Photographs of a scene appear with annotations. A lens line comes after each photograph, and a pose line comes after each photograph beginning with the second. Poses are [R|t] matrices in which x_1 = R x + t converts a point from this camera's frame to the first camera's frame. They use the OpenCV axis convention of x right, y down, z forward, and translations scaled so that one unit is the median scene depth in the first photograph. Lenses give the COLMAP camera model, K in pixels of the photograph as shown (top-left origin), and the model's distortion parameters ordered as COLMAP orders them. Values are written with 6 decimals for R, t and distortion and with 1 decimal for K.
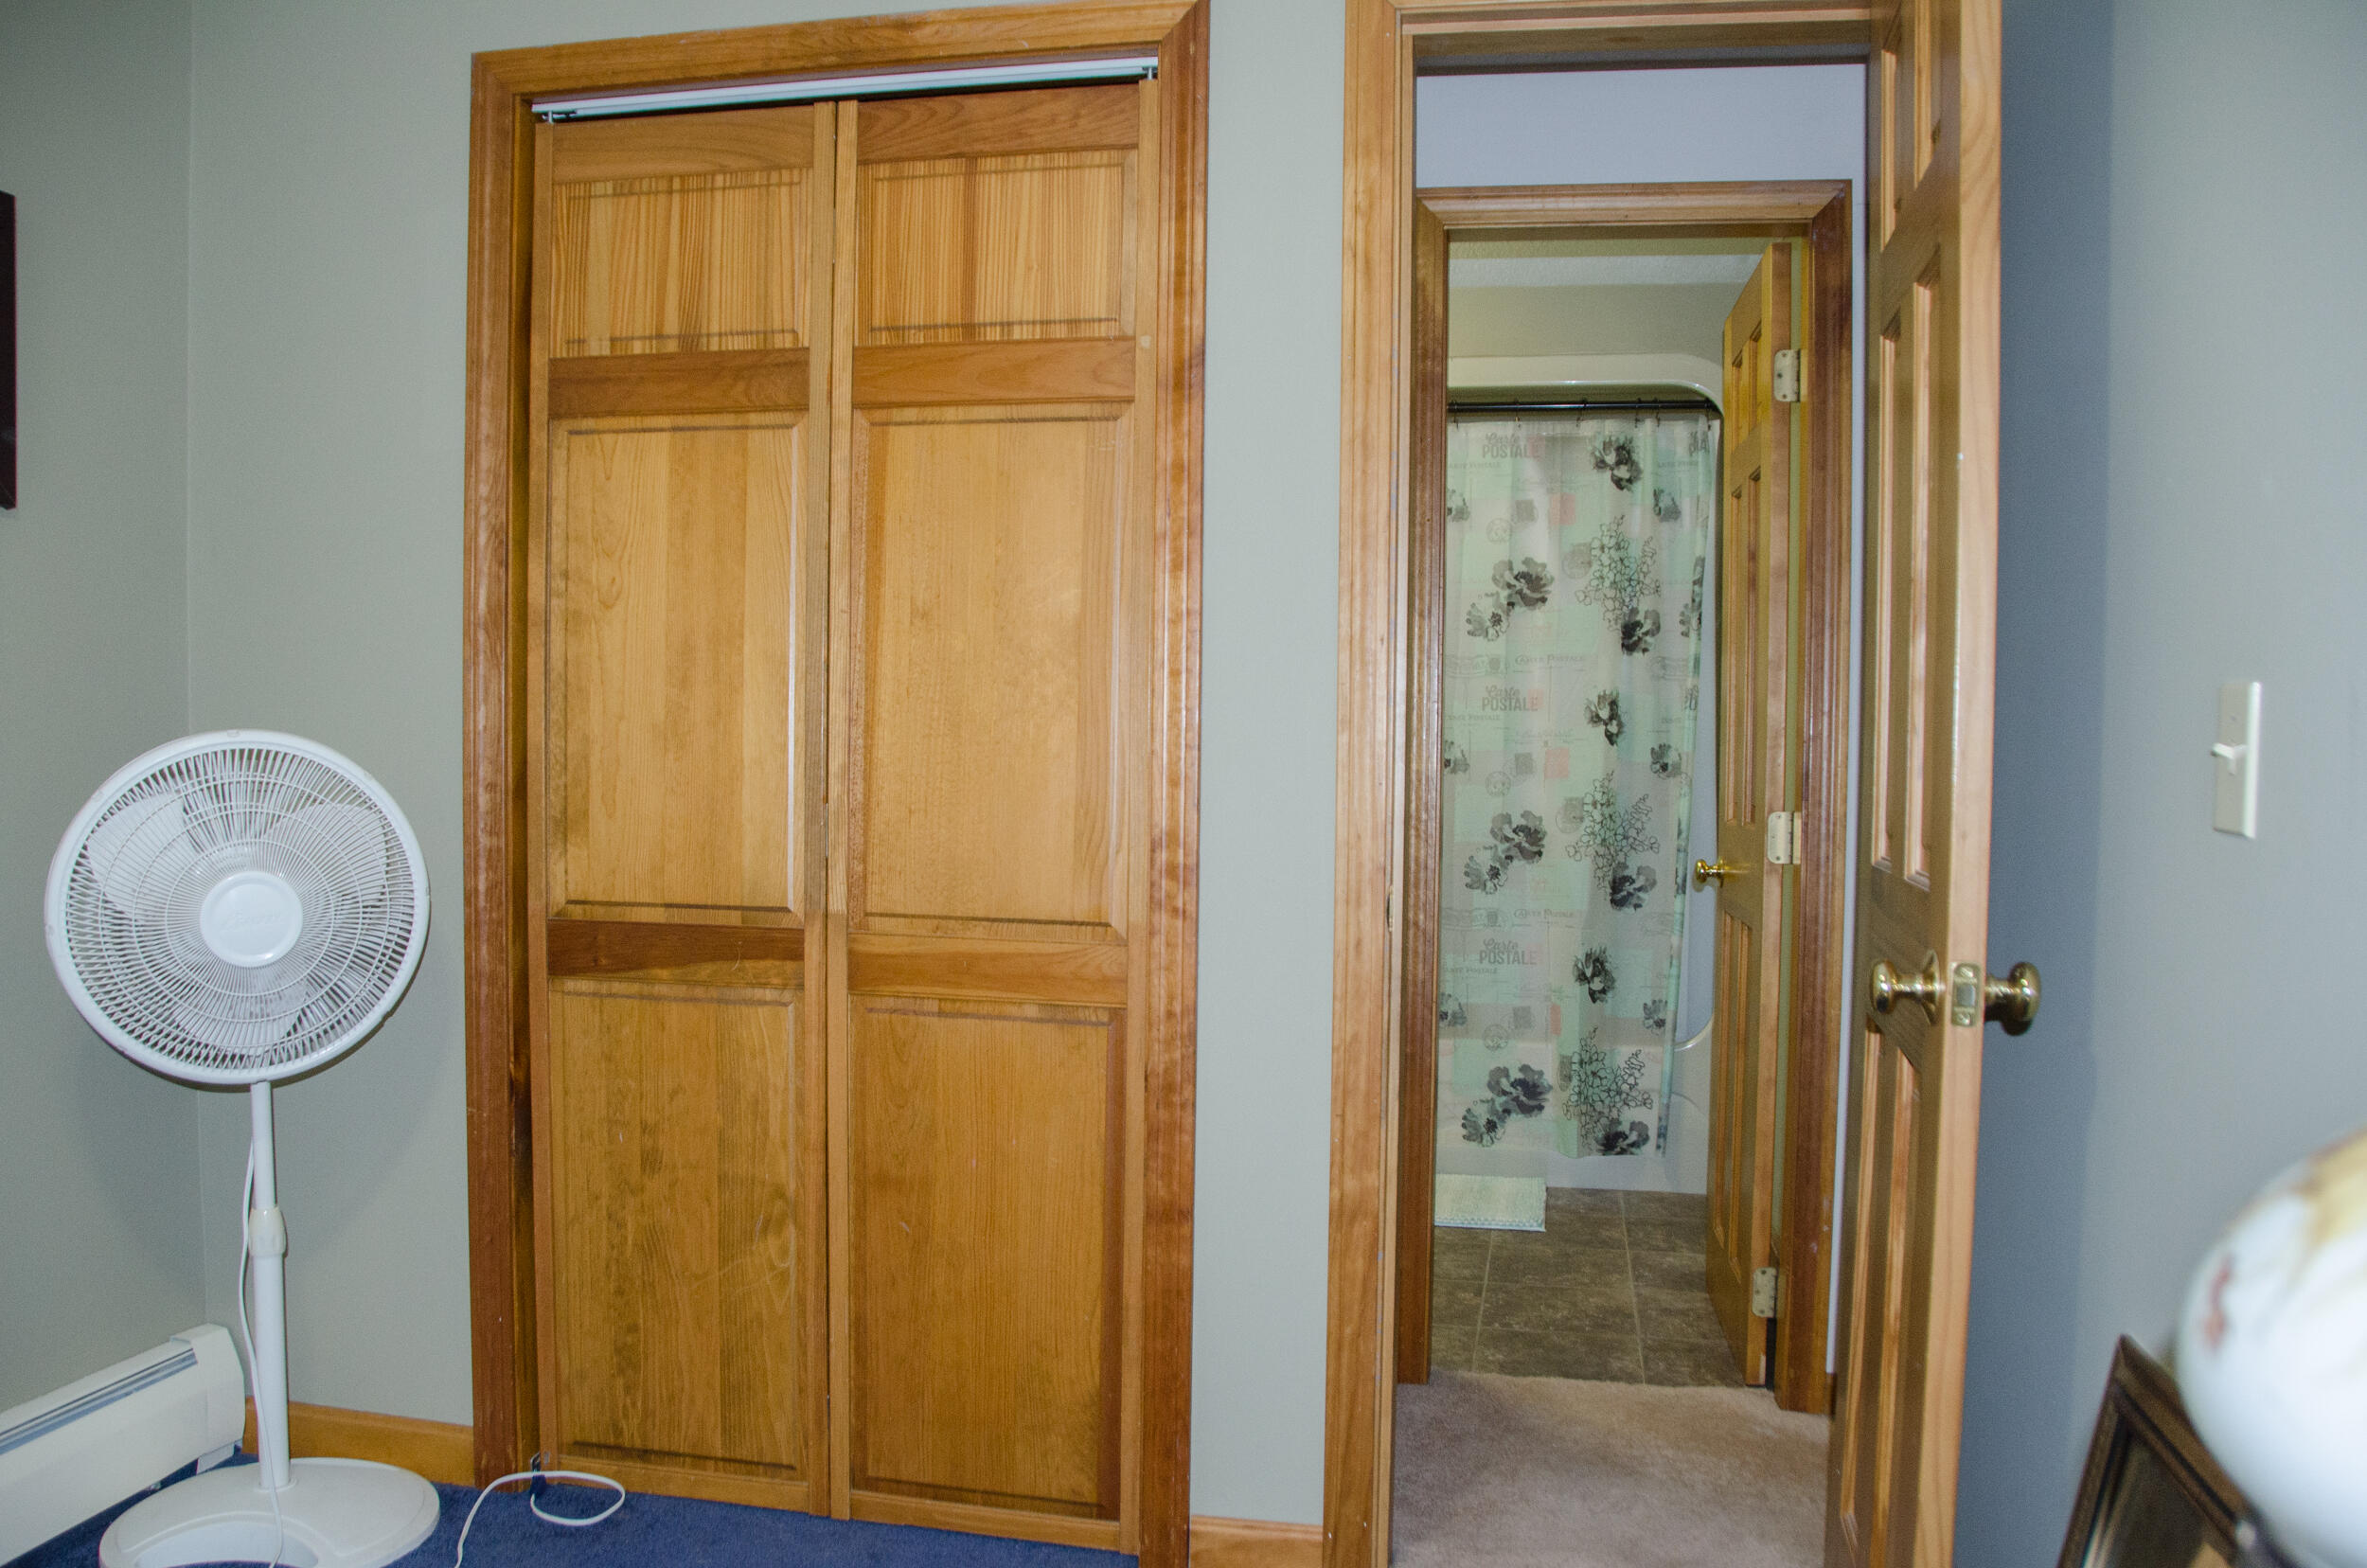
lens RADIAL K [[1867.4, 0, 1180.0], [0, 1867.4, 800.3], [0, 0, 1]] dist [-0.165969, 0.124617]
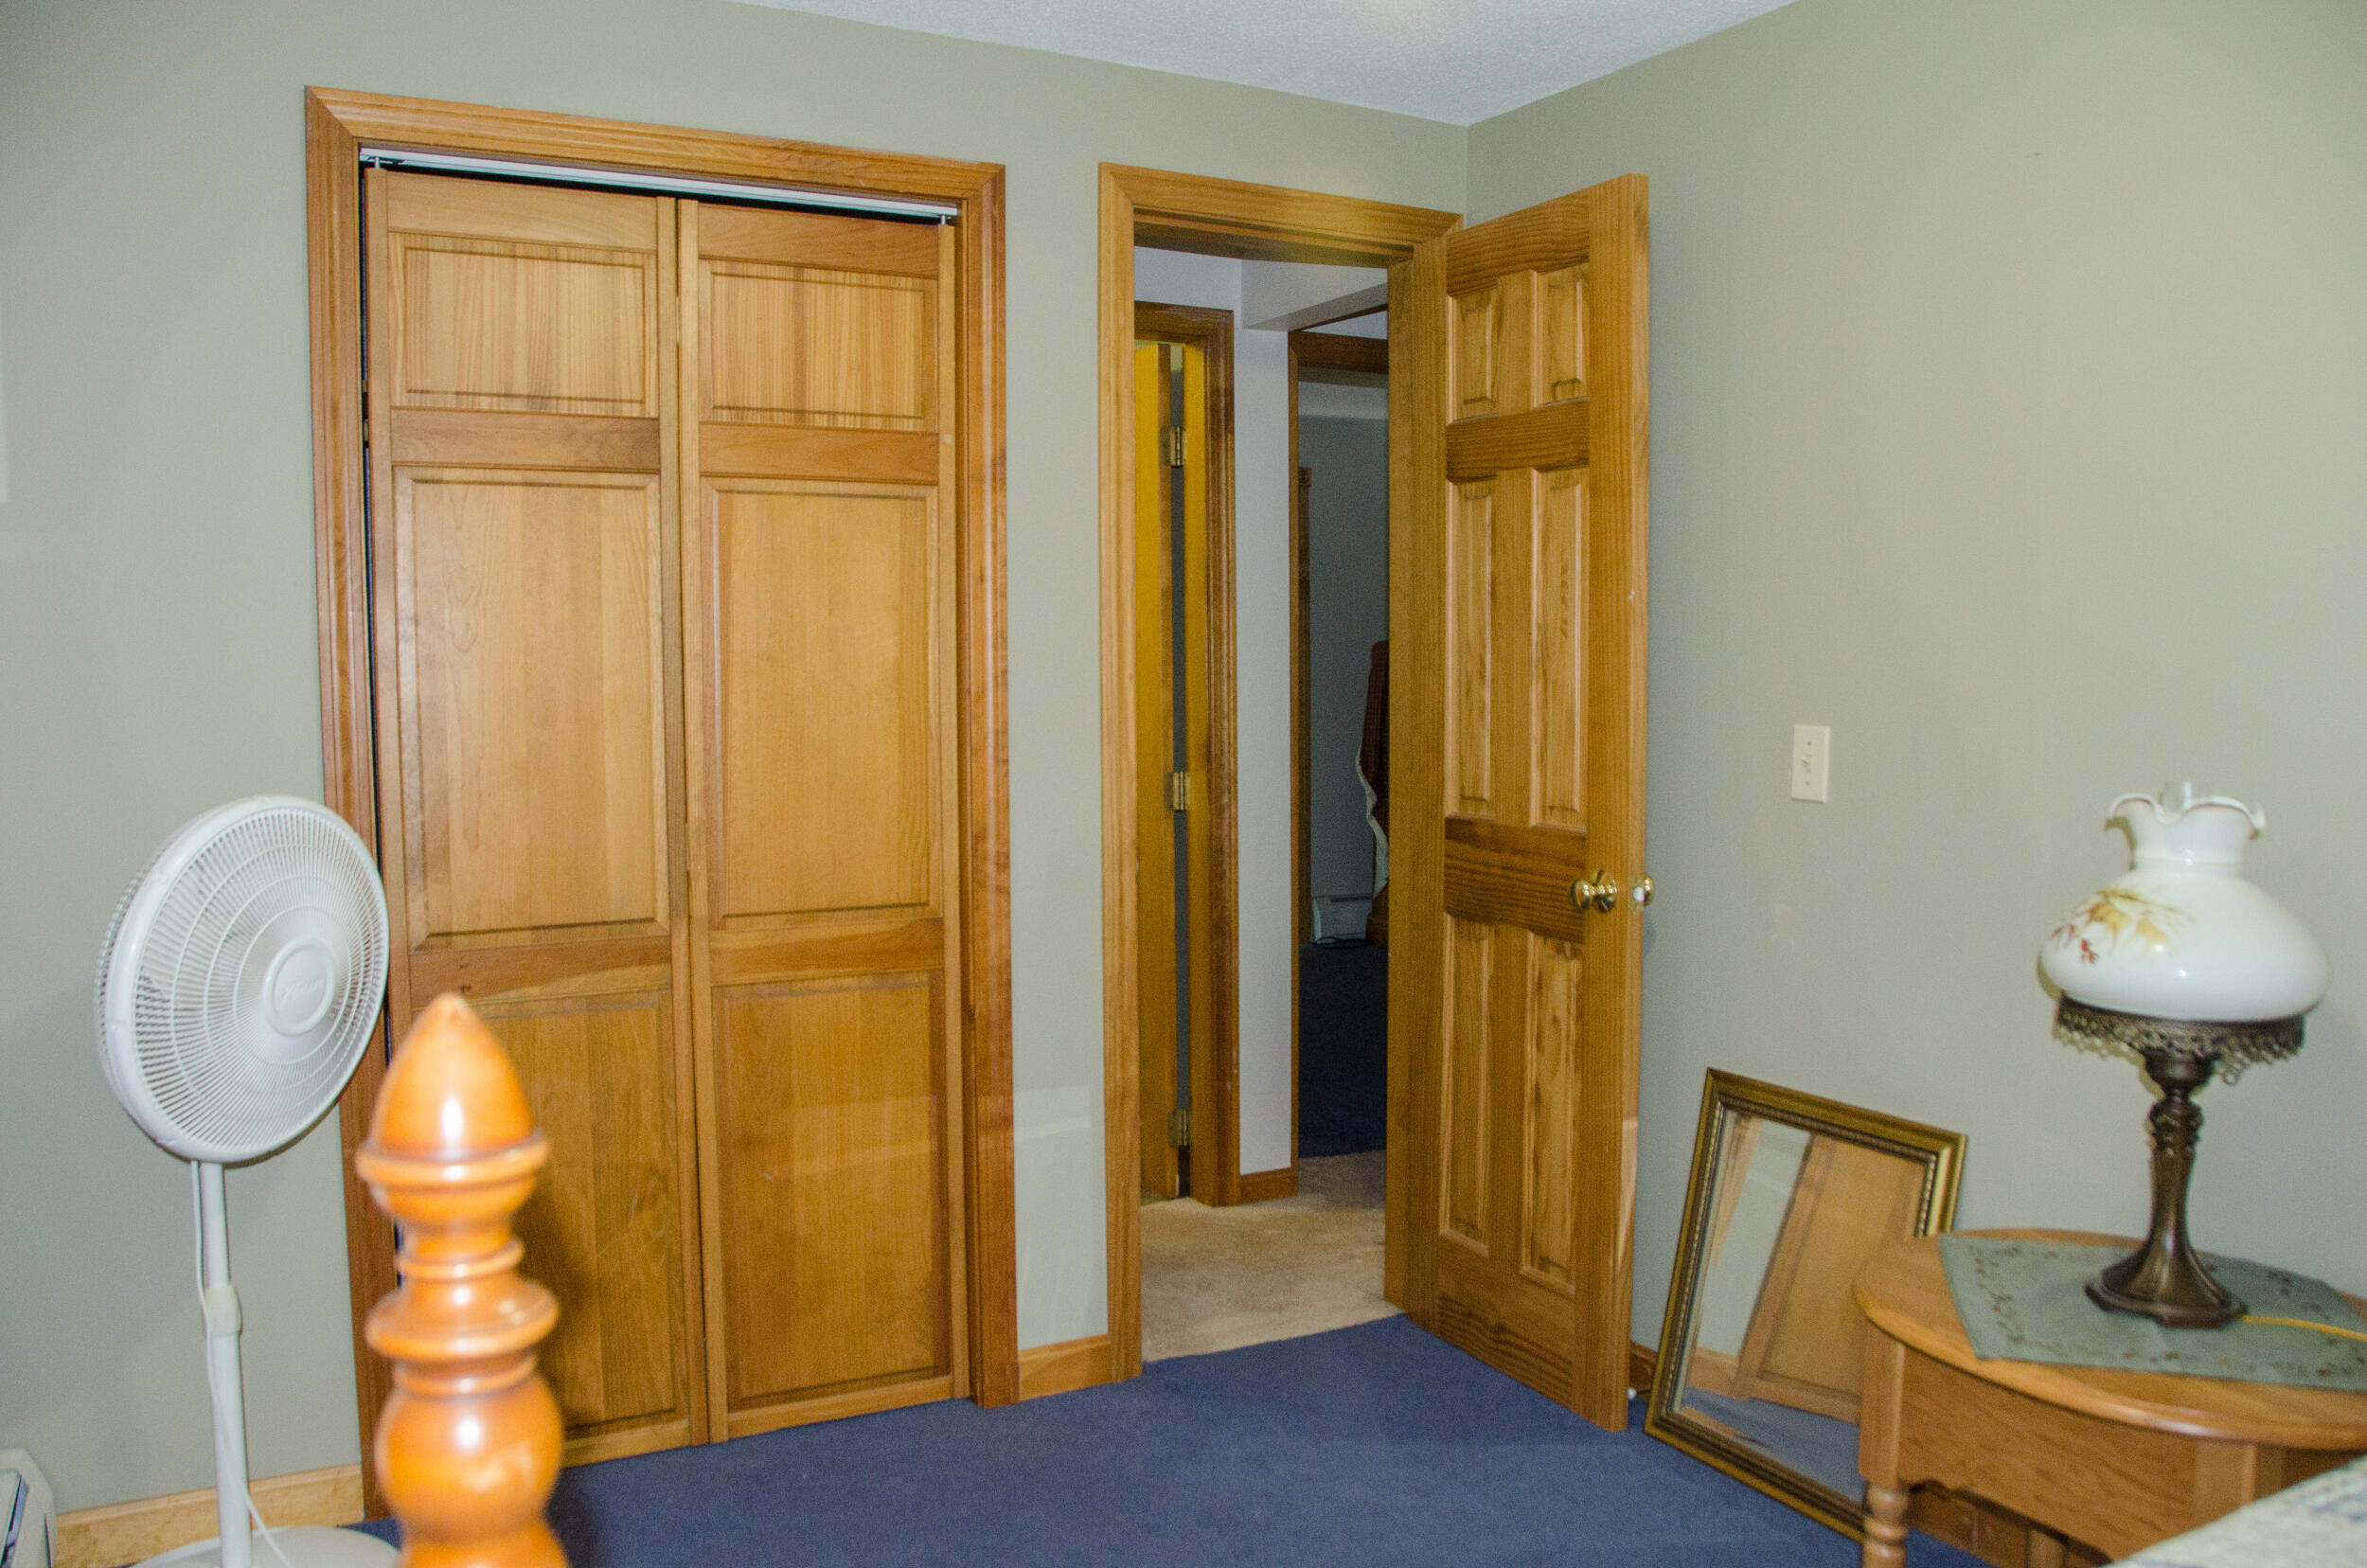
lens RADIAL K [[1867.4, 0, 1184.6], [0, 1867.4, 774.3], [0, 0, 1]] dist [-0.165969, 0.124617]
pose [[0.759188, -0.058097, 0.648274, -0.688114], [0.034297, 0.998195, 0.049292, -0.073478], [-0.649967, -0.015188, 0.759810, -0.058595]]
